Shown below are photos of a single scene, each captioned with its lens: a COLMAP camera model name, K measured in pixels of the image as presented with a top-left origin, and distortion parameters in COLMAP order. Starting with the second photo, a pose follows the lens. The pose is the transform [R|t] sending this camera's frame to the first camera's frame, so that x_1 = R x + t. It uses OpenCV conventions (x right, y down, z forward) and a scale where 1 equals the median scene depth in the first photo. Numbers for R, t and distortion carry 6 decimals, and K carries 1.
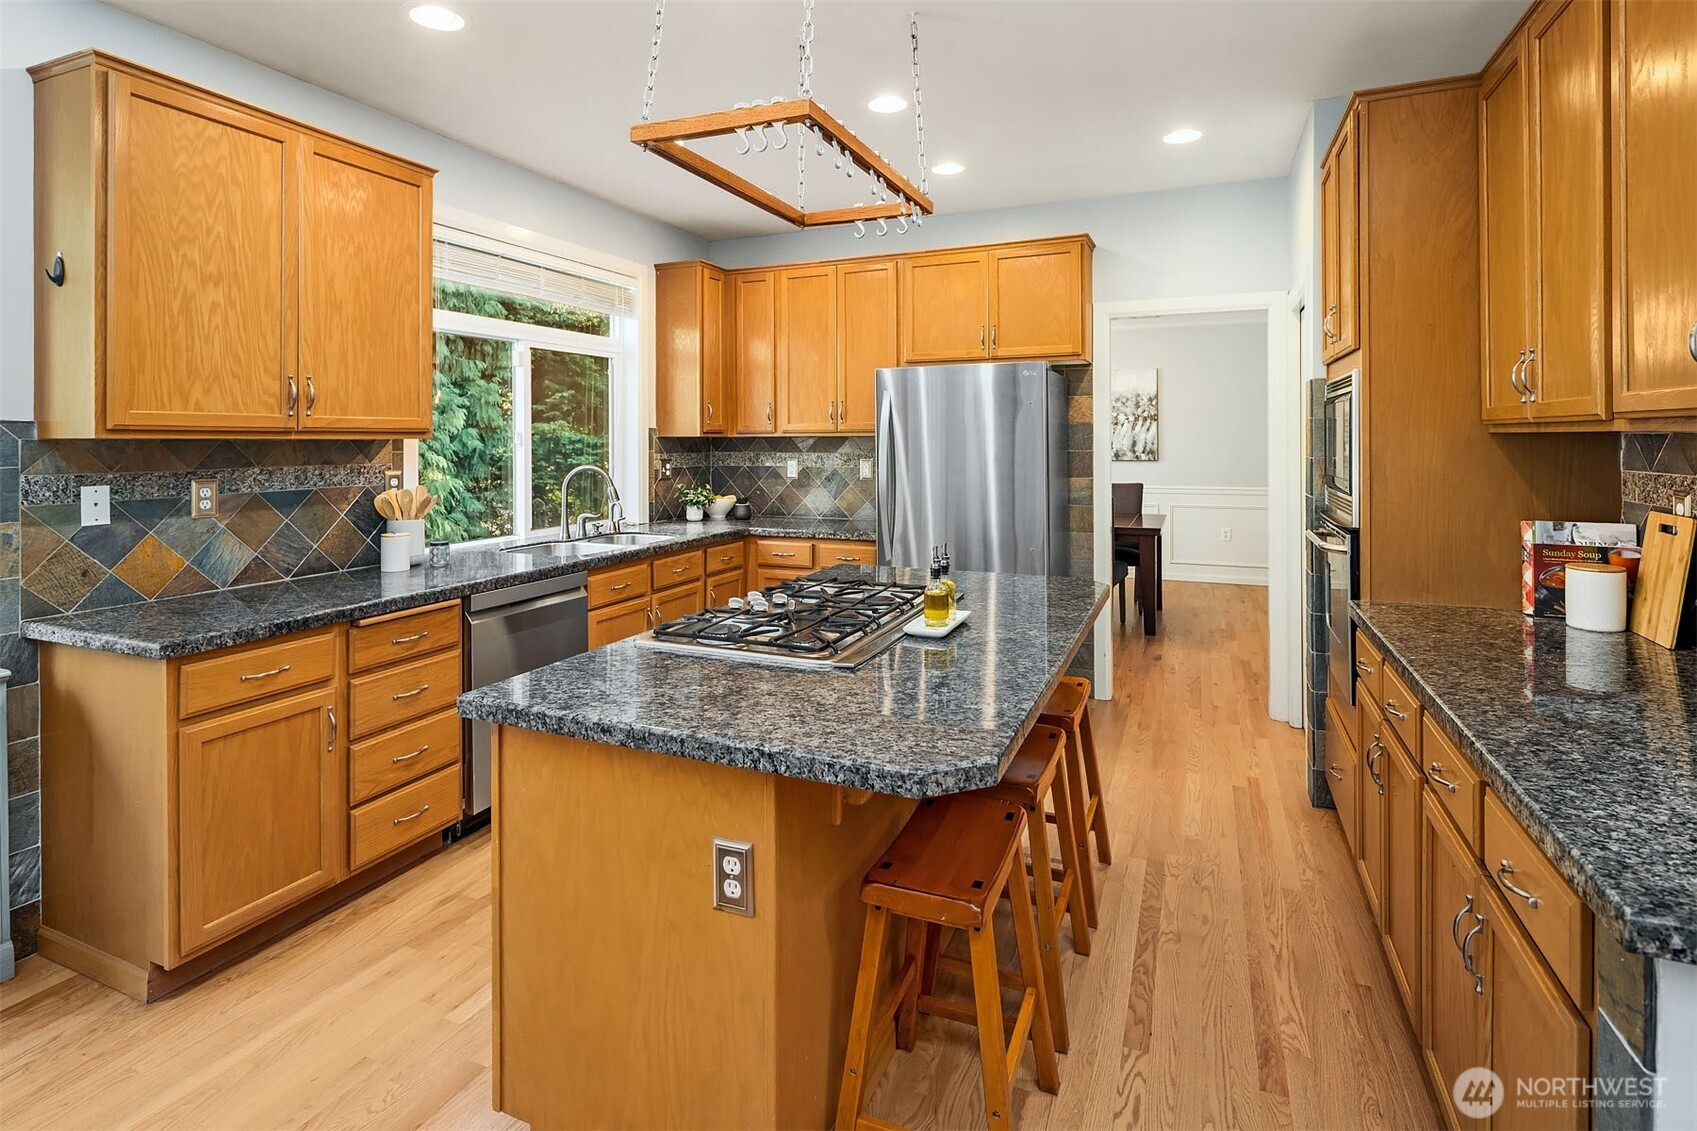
lens RADIAL K [[843.4, 0, 824.0], [0, 843.4, 437.1], [0, 0, 1]] dist [0.005021, -0.002442]
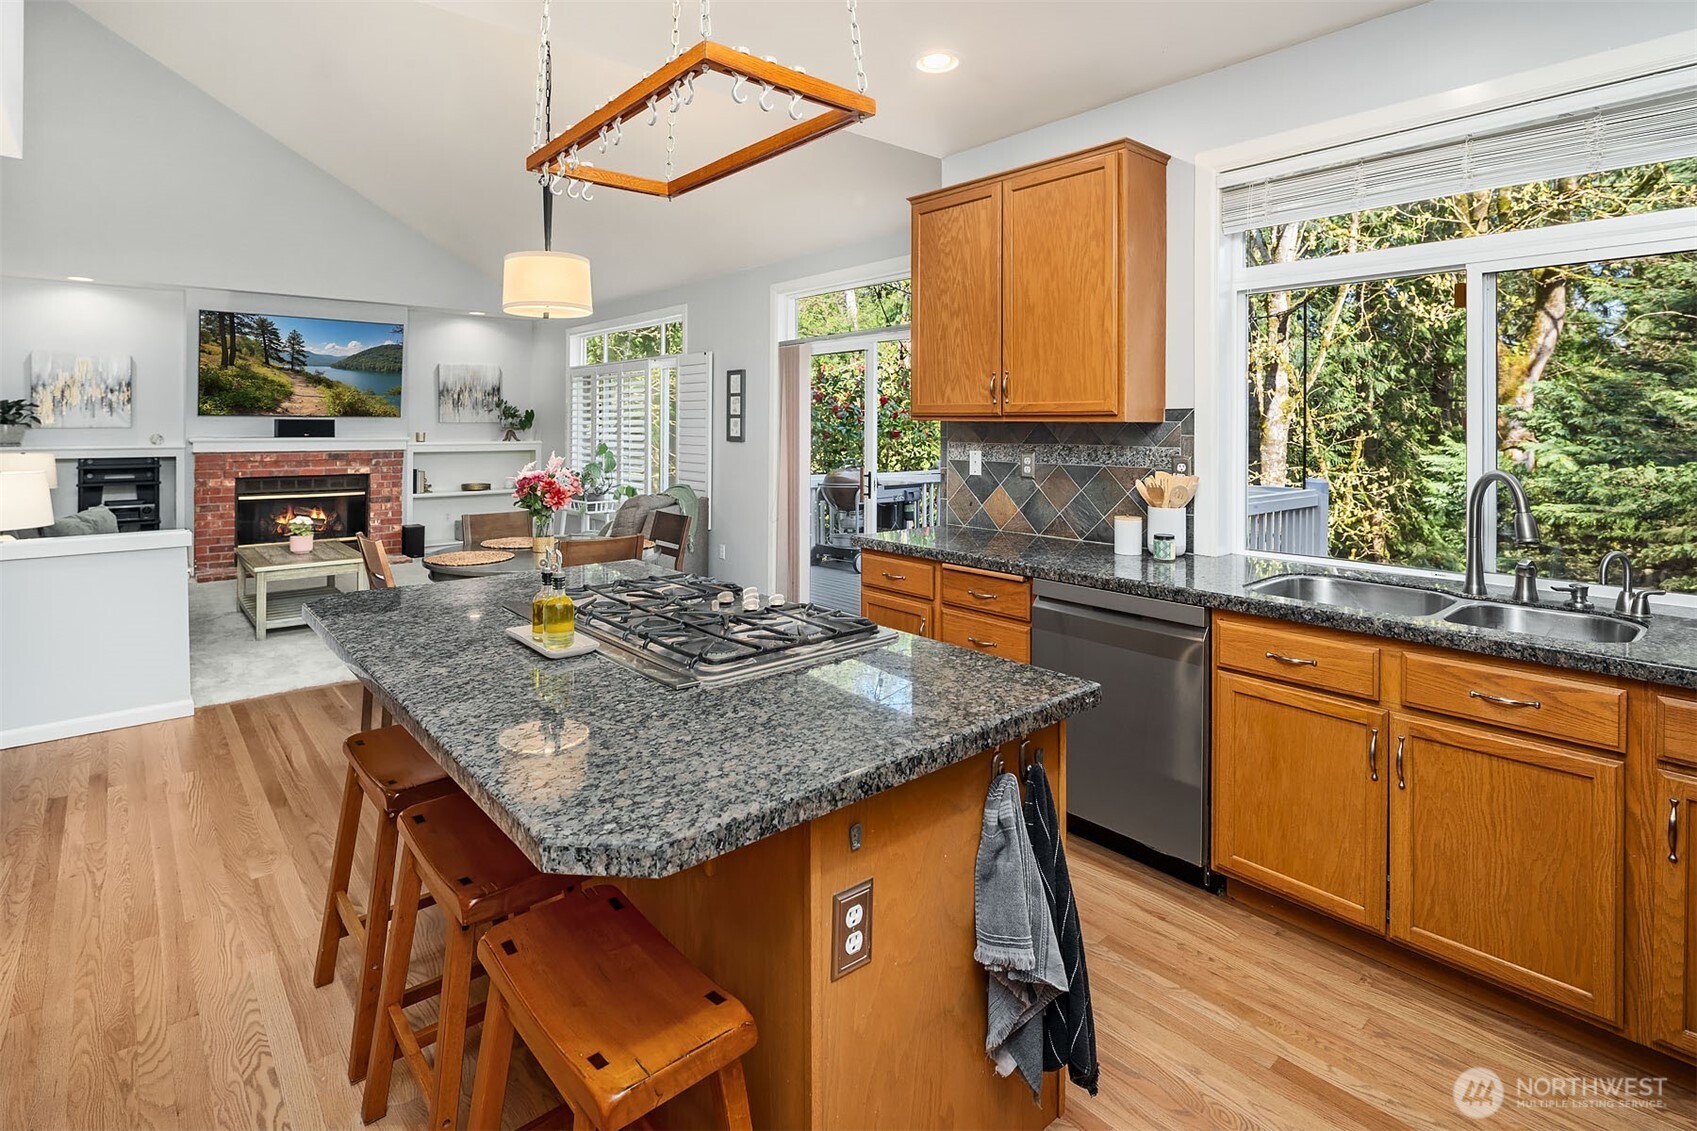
lens RADIAL K [[843.4, 0, 840.7], [0, 843.4, 405.9], [0, 0, 1]] dist [0.005021, -0.002442]
pose [[-0.426564, -0.011459, -0.904385, 0.556669], [0.004817, 0.999877, -0.014941, -0.003470], [0.904445, -0.010729, -0.426456, 1.165920]]
